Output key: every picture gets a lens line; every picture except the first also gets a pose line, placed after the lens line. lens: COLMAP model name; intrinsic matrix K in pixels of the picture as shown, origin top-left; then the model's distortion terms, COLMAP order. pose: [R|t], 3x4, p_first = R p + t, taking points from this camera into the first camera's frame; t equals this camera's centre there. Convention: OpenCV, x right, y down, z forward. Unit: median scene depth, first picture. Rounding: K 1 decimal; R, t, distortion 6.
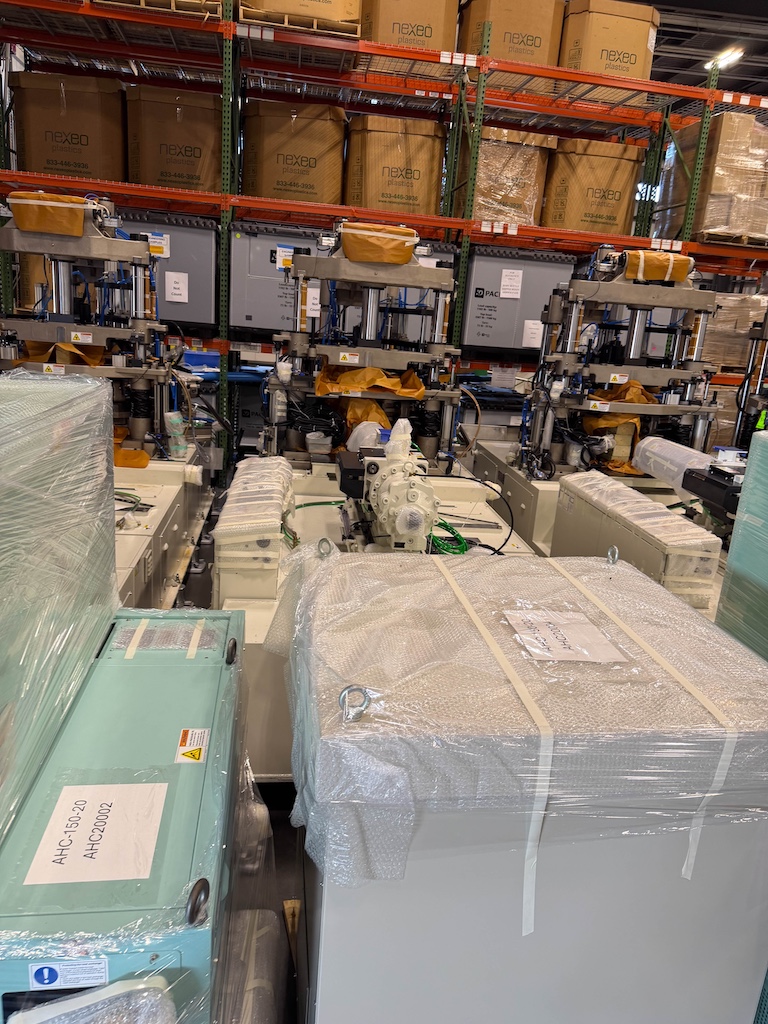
lens RADIAL K [[734.0, 0, 376.8], [0, 734.0, 503.1], [0, 0, 1]] dist [0.047144, -0.060536]
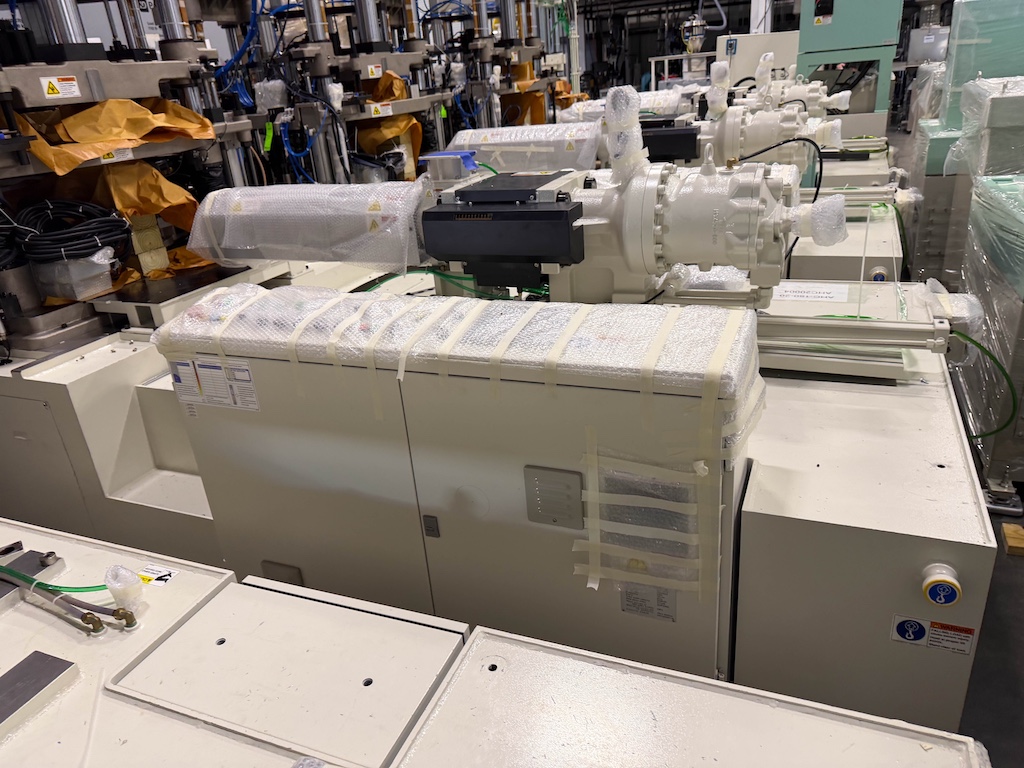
lens RADIAL K [[734.0, 0, 511.8], [0, 734.0, 395.8], [0, 0, 1]] dist [0.047144, -0.060536]
pose [[0.482015, -0.460428, 0.745431, -0.333050], [0.337143, 0.882750, 0.327241, -0.074466], [-0.808700, 0.093582, 0.580729, 0.472083]]
